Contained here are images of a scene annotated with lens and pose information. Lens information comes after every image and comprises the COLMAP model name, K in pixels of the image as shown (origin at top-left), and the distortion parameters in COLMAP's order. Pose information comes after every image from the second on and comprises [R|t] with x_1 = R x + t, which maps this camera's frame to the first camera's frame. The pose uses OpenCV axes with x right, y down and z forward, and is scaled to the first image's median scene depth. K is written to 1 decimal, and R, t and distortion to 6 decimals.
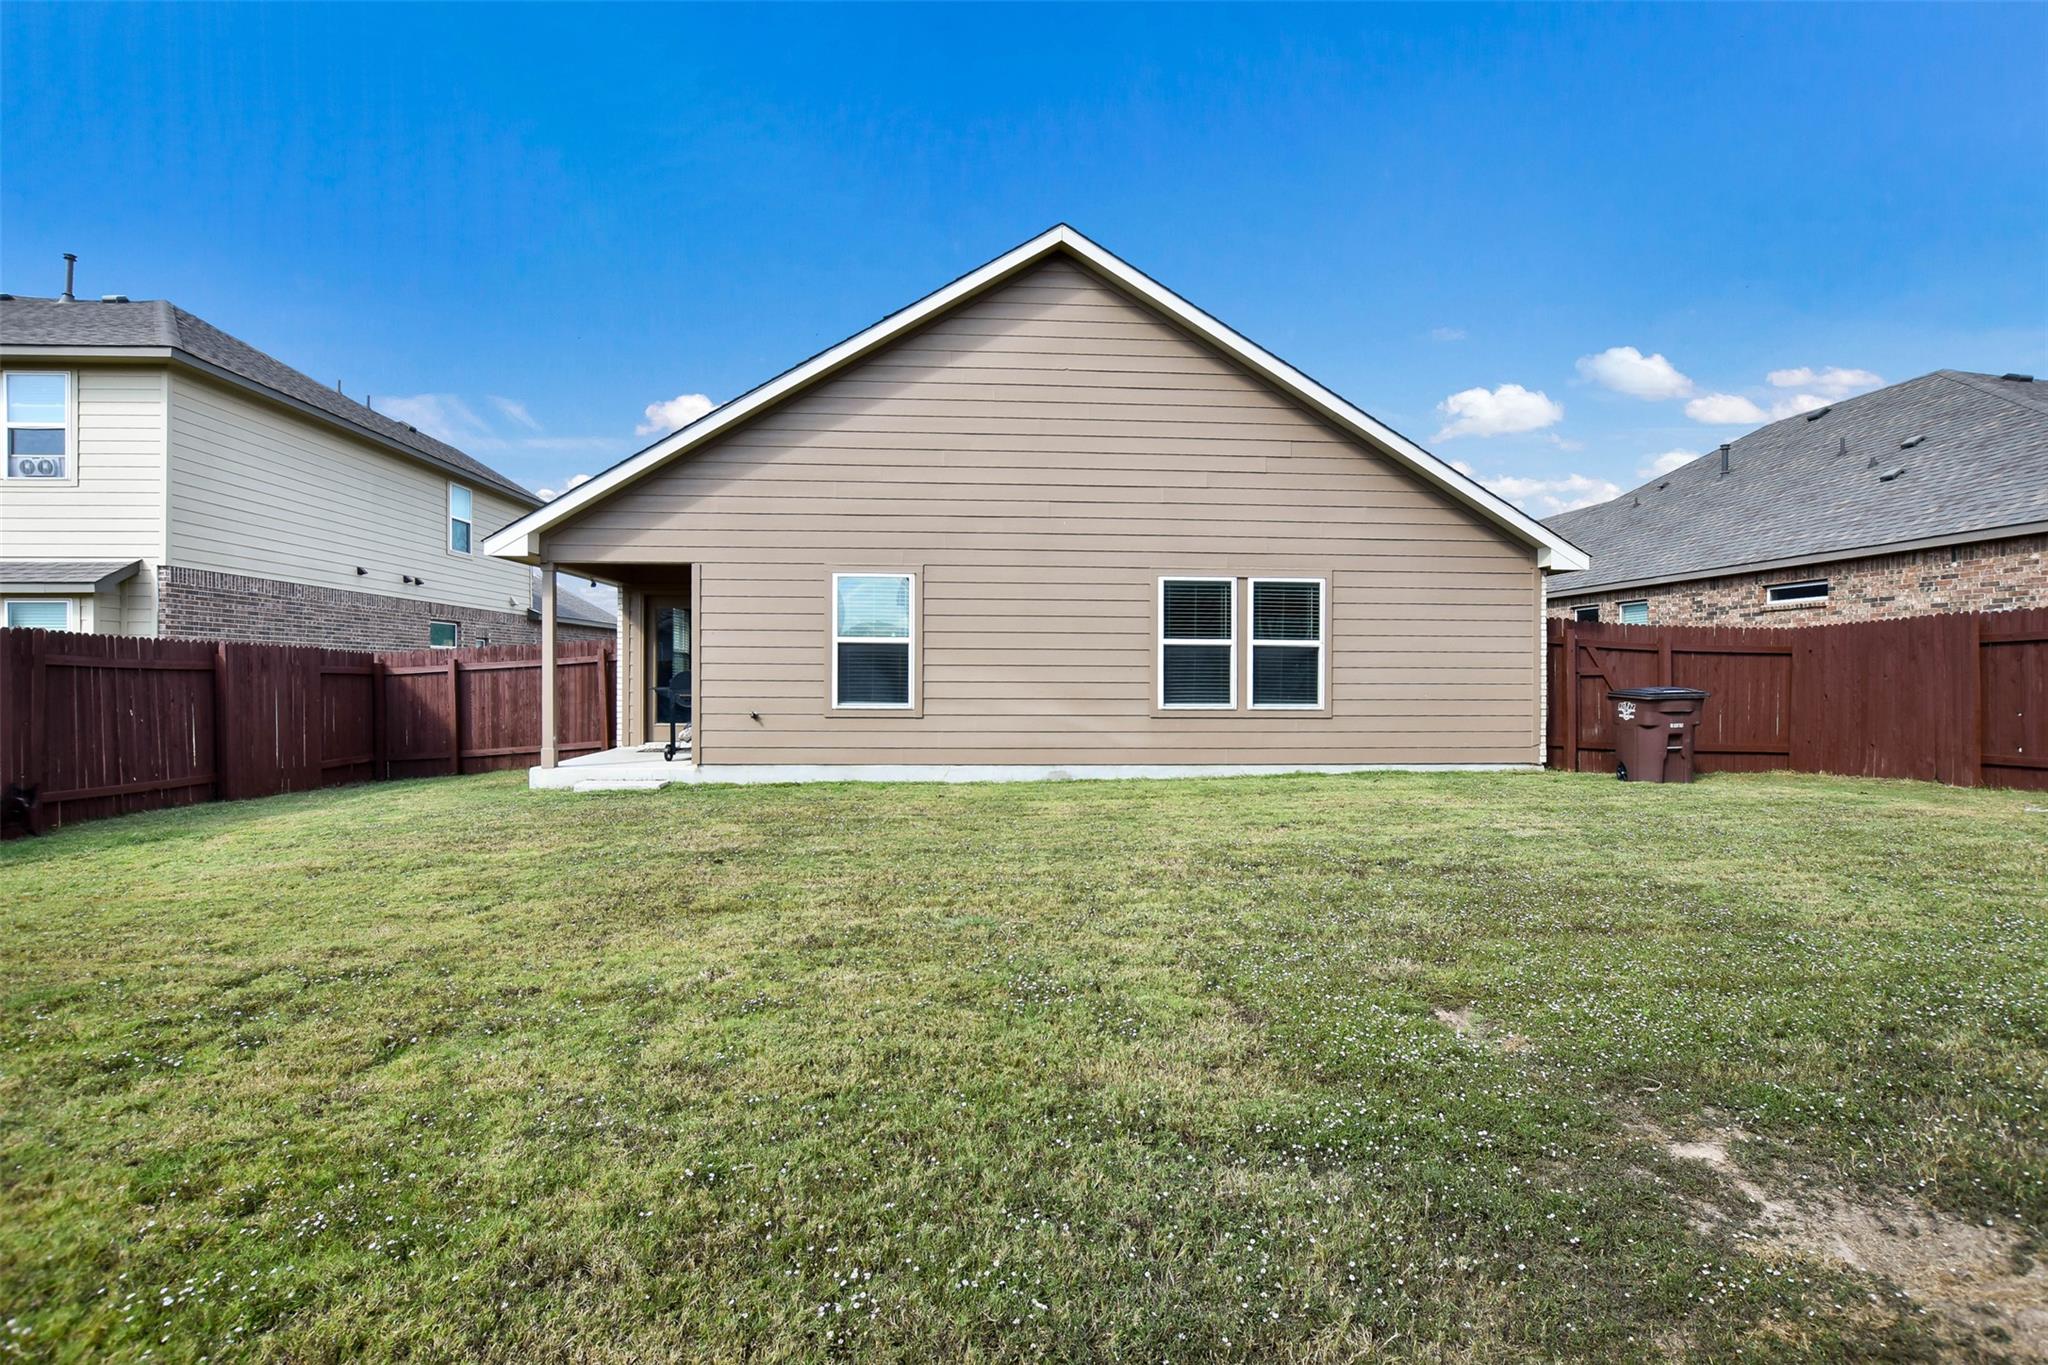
lens RADIAL K [[923.4, 0, 1011.1], [0, 923.4, 688.3], [0, 0, 1]] dist [-0.020573, 0.000457]
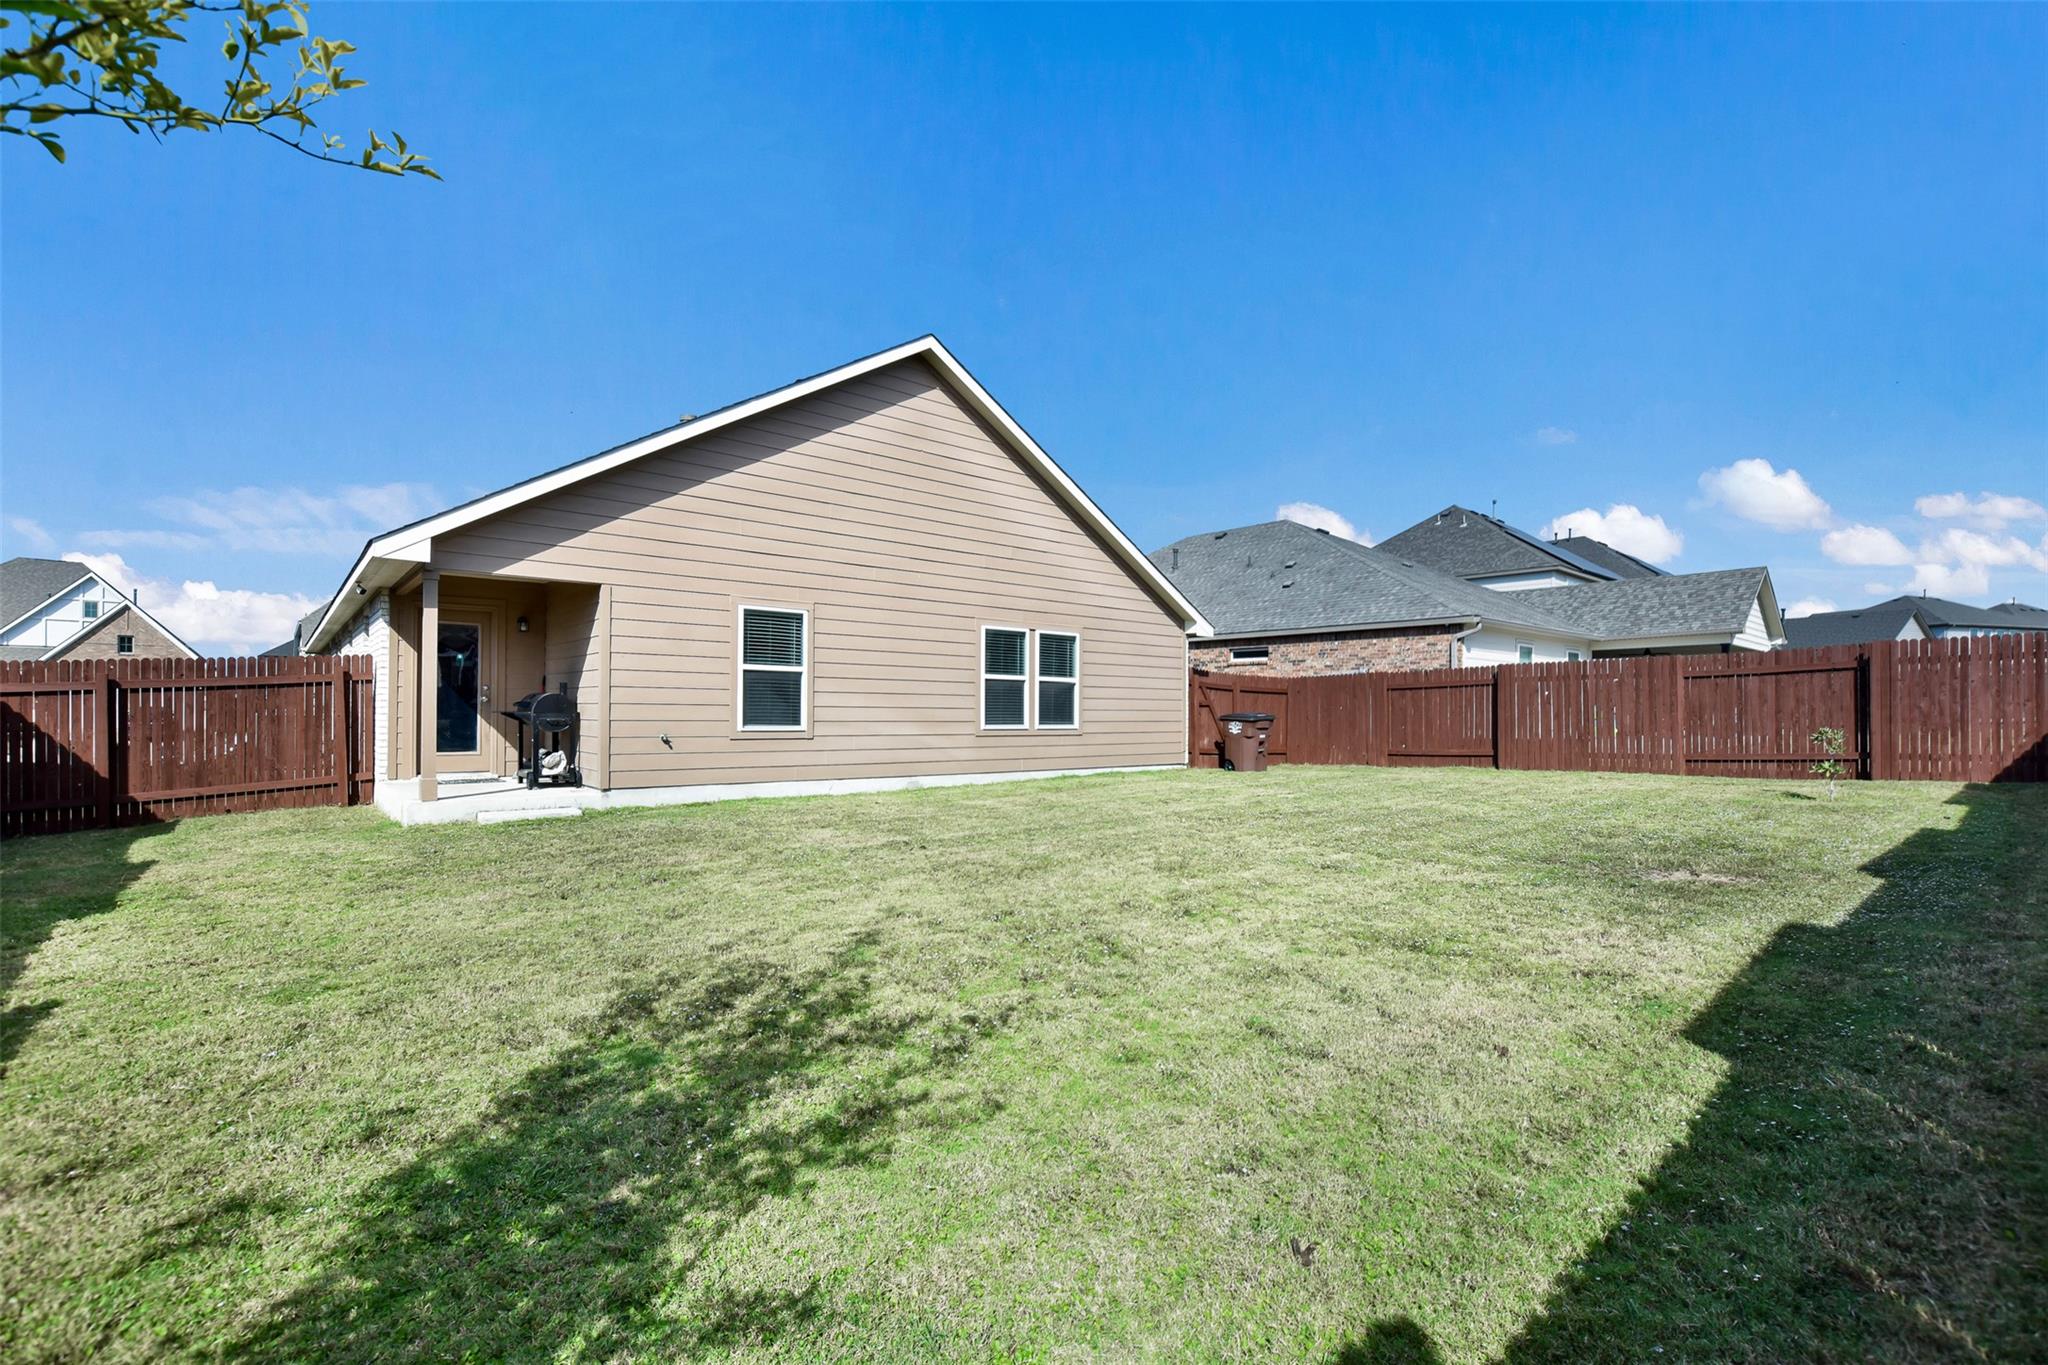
lens RADIAL K [[923.4, 0, 1011.1], [0, 923.4, 688.3], [0, 0, 1]] dist [-0.020573, 0.000457]
pose [[0.791745, 0.018983, 0.610557, -0.584565], [-0.004580, 0.999673, -0.025141, -0.001956], [-0.610834, 0.017109, 0.791574, -0.033109]]
